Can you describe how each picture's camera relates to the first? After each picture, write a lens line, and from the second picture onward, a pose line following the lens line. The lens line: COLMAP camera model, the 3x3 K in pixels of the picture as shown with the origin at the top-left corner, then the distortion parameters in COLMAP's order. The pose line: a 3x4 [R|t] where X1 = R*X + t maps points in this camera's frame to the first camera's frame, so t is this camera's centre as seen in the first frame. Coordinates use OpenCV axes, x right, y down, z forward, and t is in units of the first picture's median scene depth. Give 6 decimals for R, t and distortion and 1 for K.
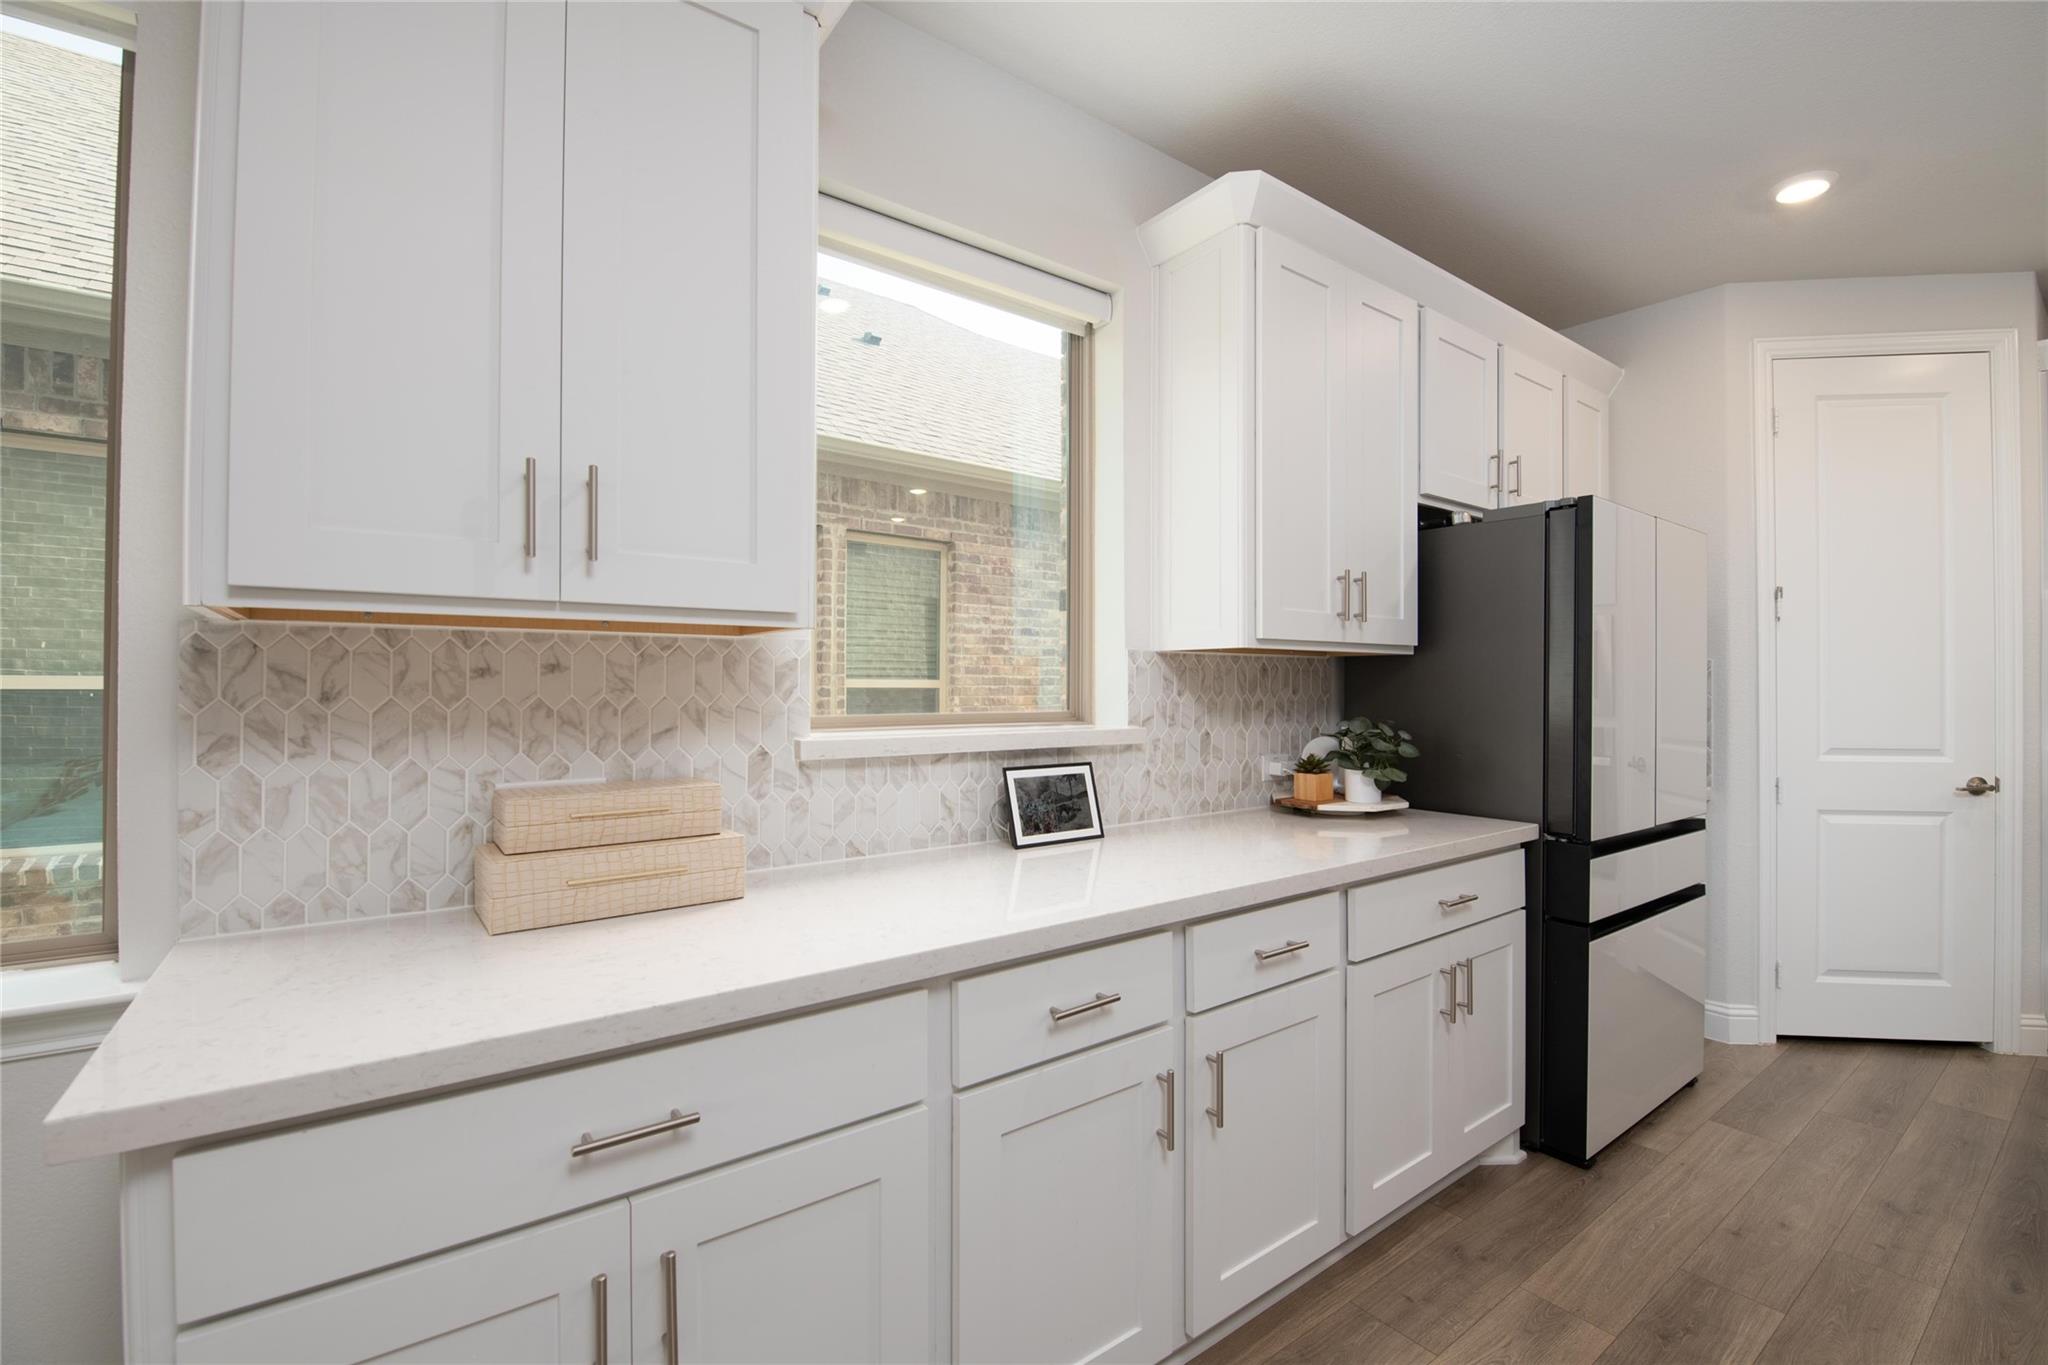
lens RADIAL K [[877.6, 0, 1031.9], [0, 877.6, 677.5], [0, 0, 1]] dist [-0.001700, -0.009806]
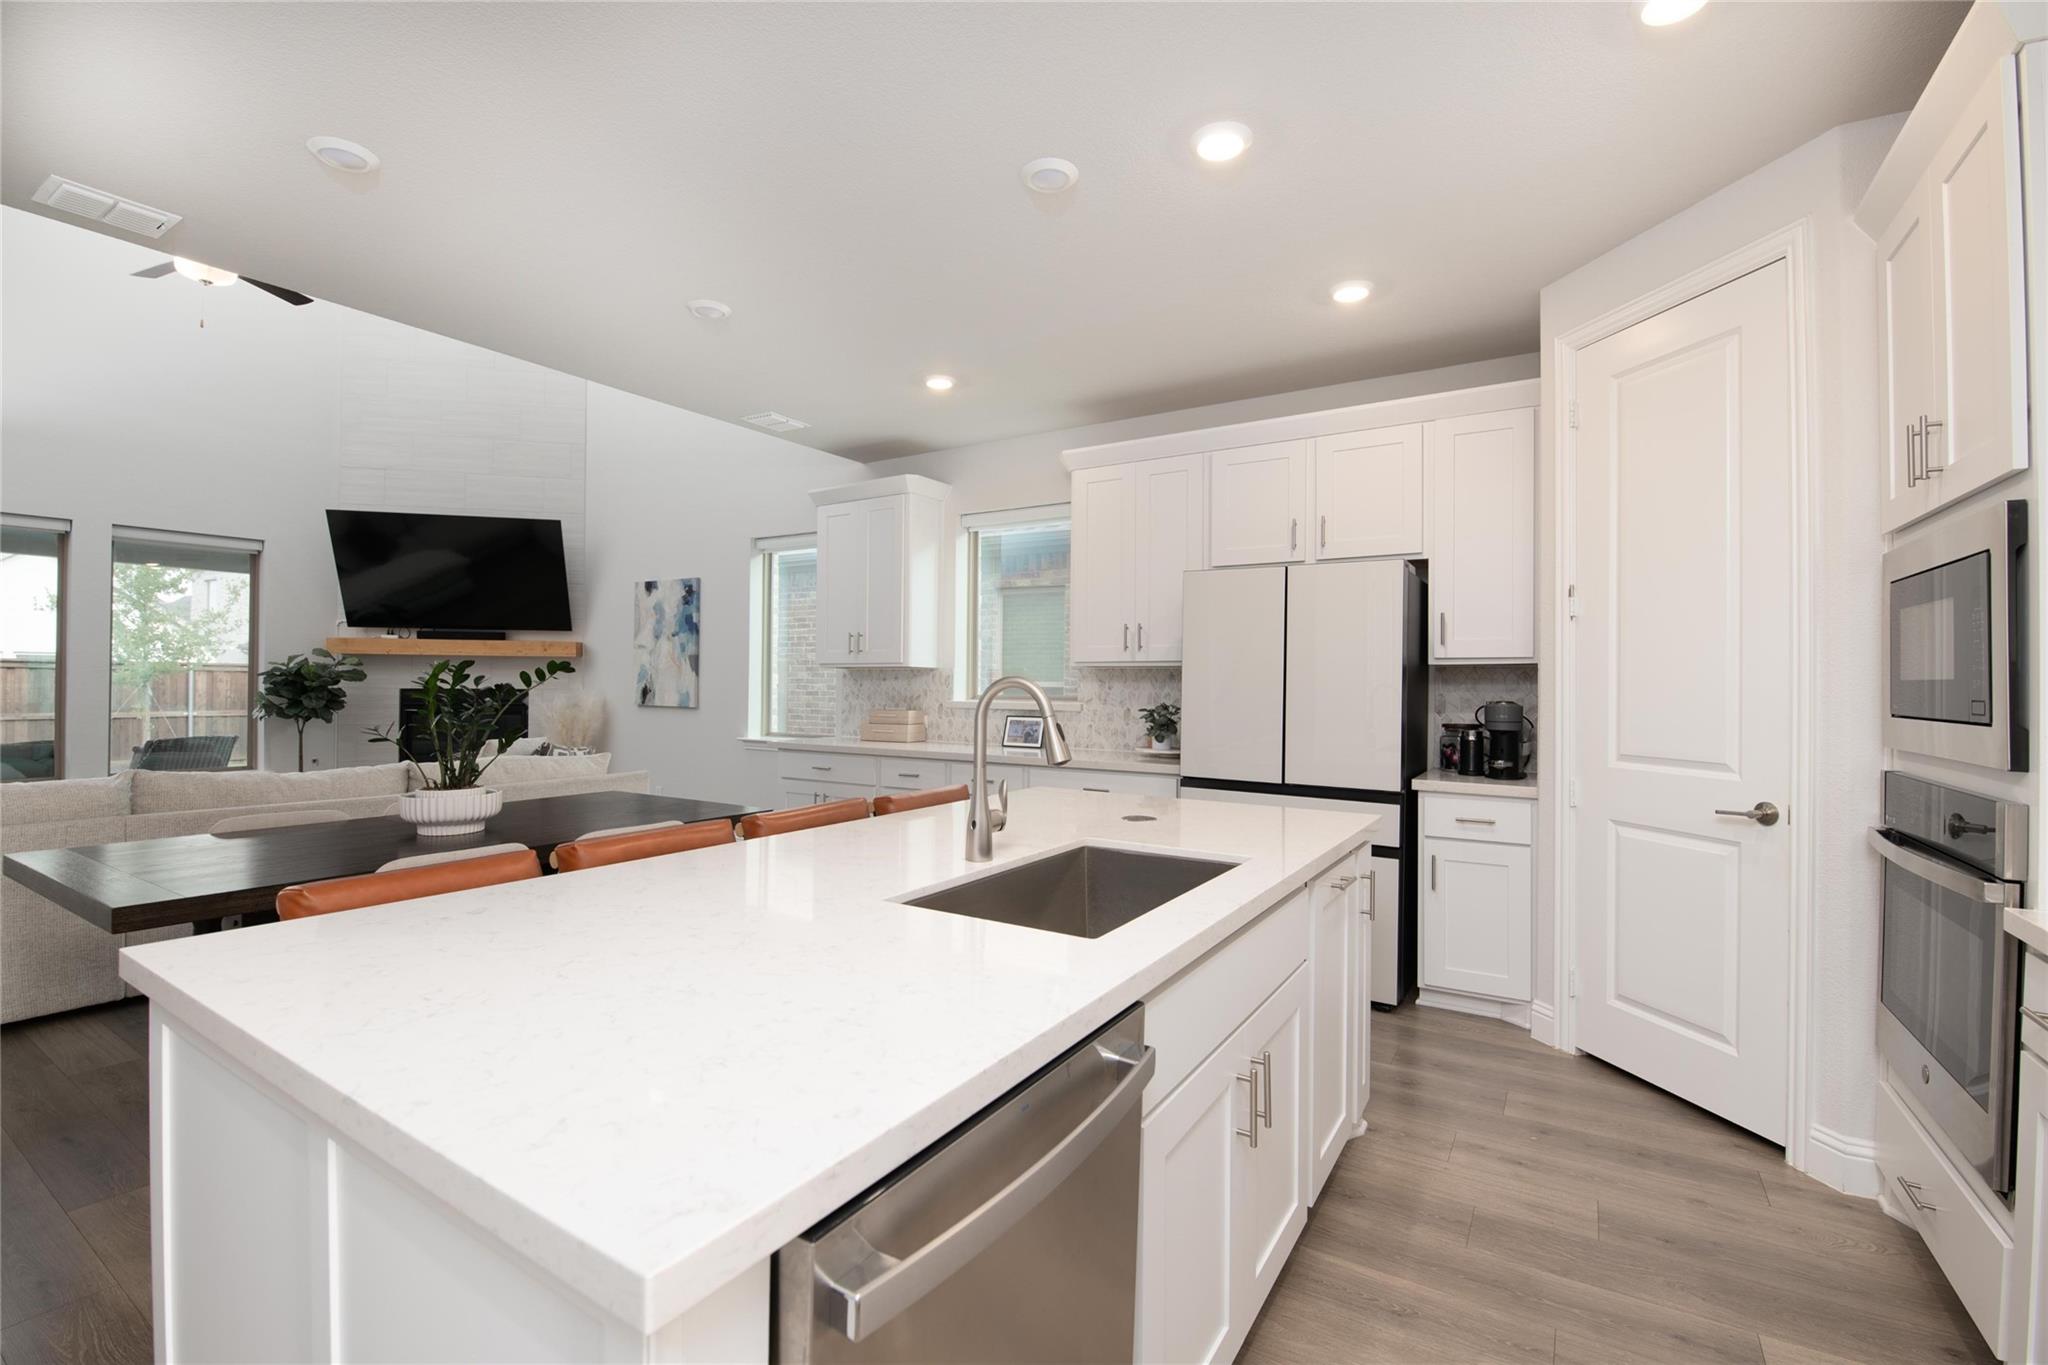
lens RADIAL K [[877.6, 0, 1031.9], [0, 877.6, 677.5], [0, 0, 1]] dist [-0.001700, -0.009806]
pose [[0.368705, -0.007492, -0.929516, 1.994983], [-0.001385, 0.999962, -0.008609, 0.011397], [0.929545, 0.004461, 0.368681, 0.098614]]
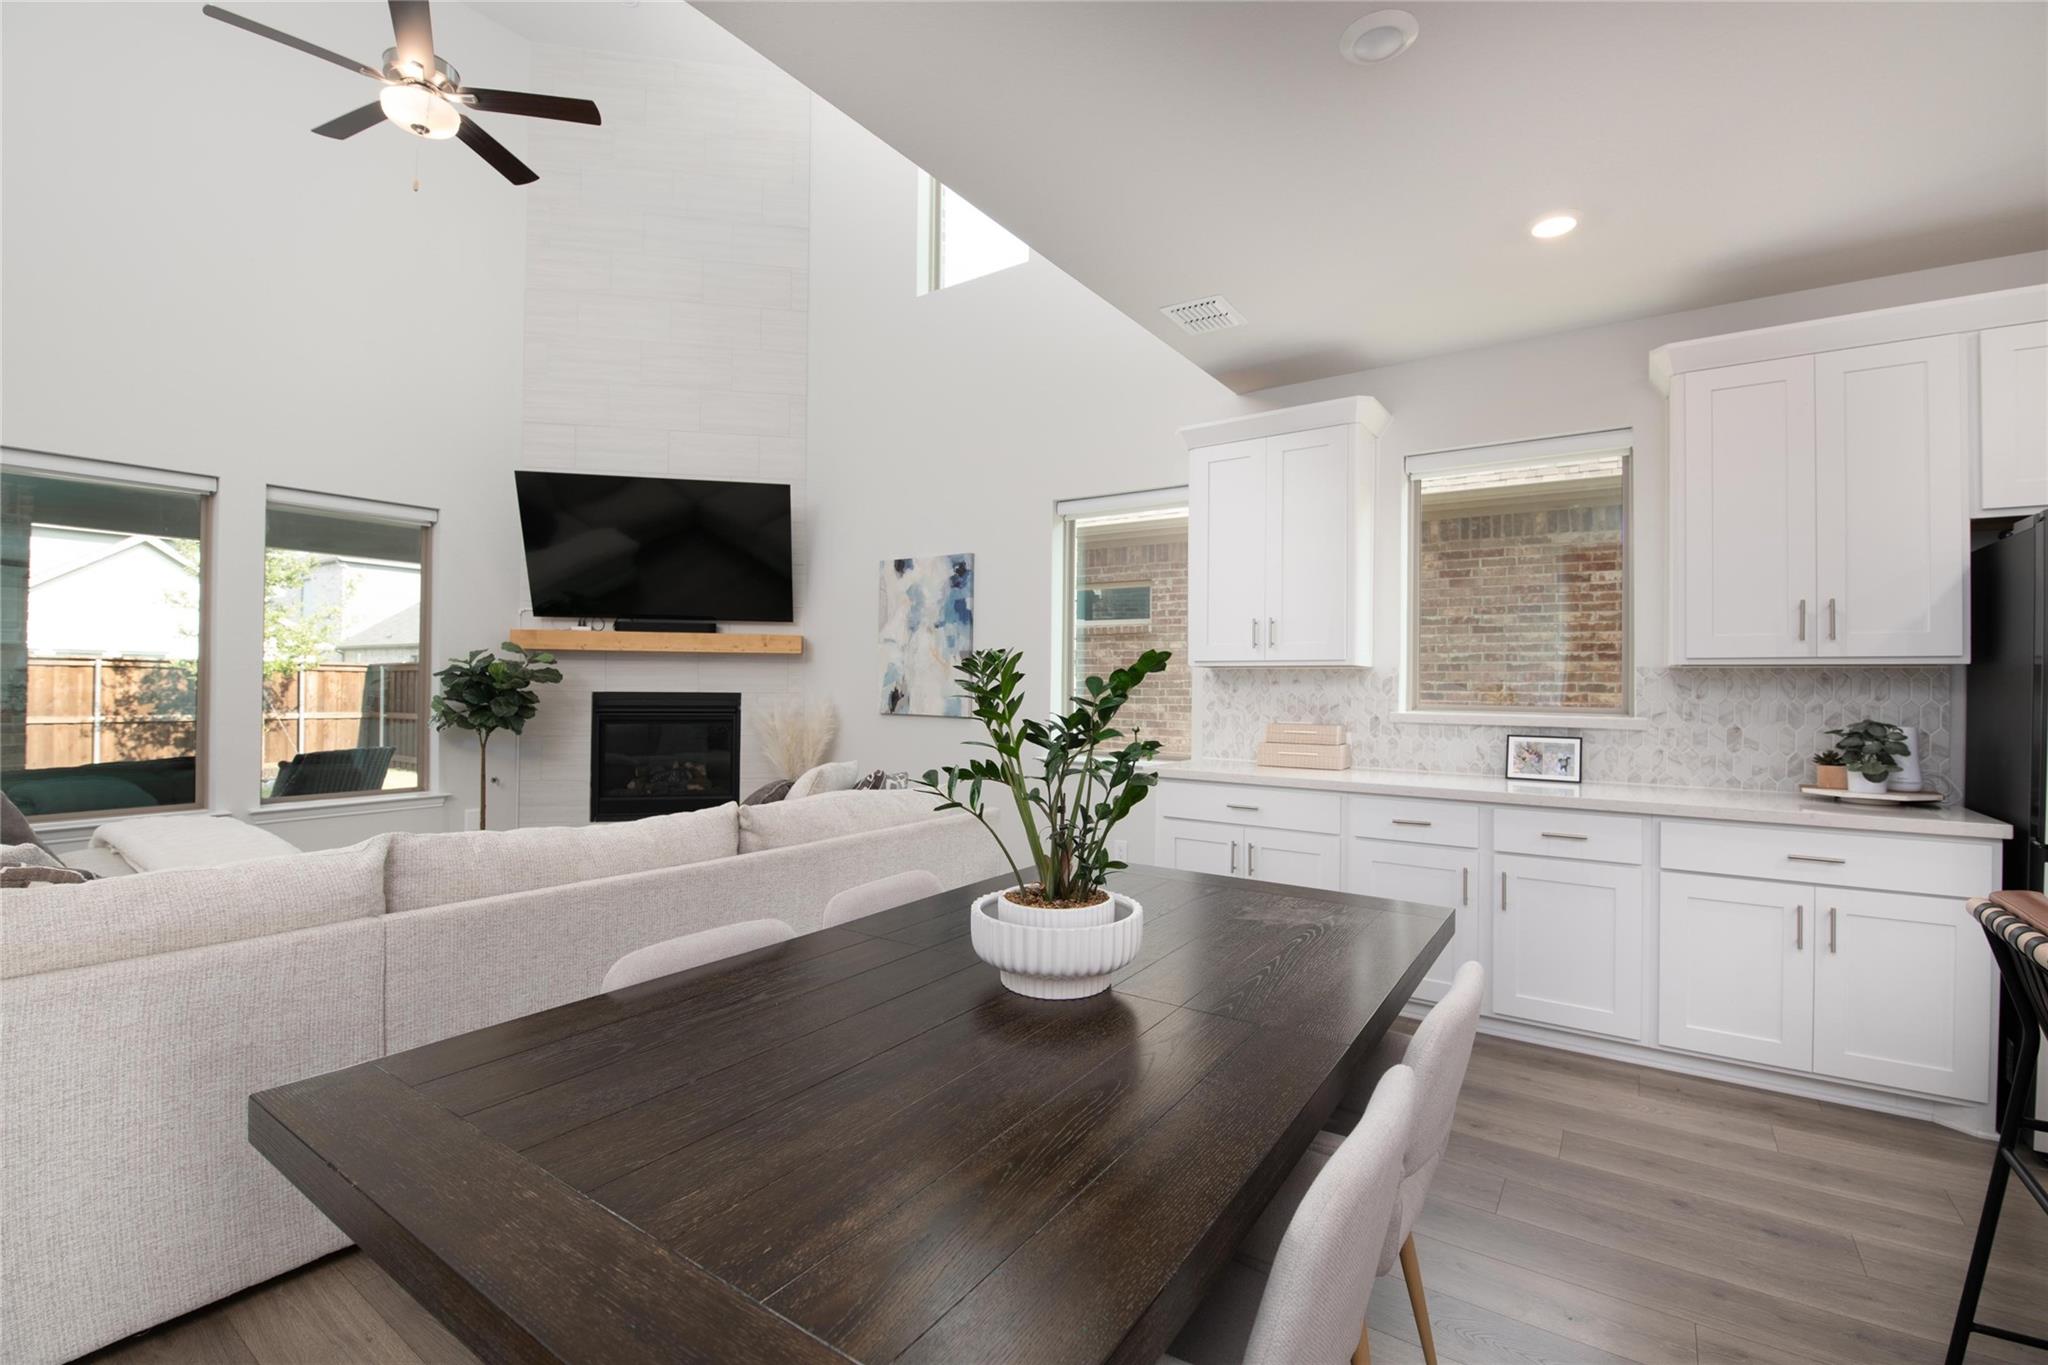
lens RADIAL K [[877.6, 0, 1031.9], [0, 877.6, 677.5], [0, 0, 1]] dist [-0.001700, -0.009806]
pose [[0.320238, -0.007558, -0.947307, 1.143762], [-0.003746, 0.999950, -0.009244, 0.004410], [0.947330, 0.006509, 0.320194, -0.427808]]
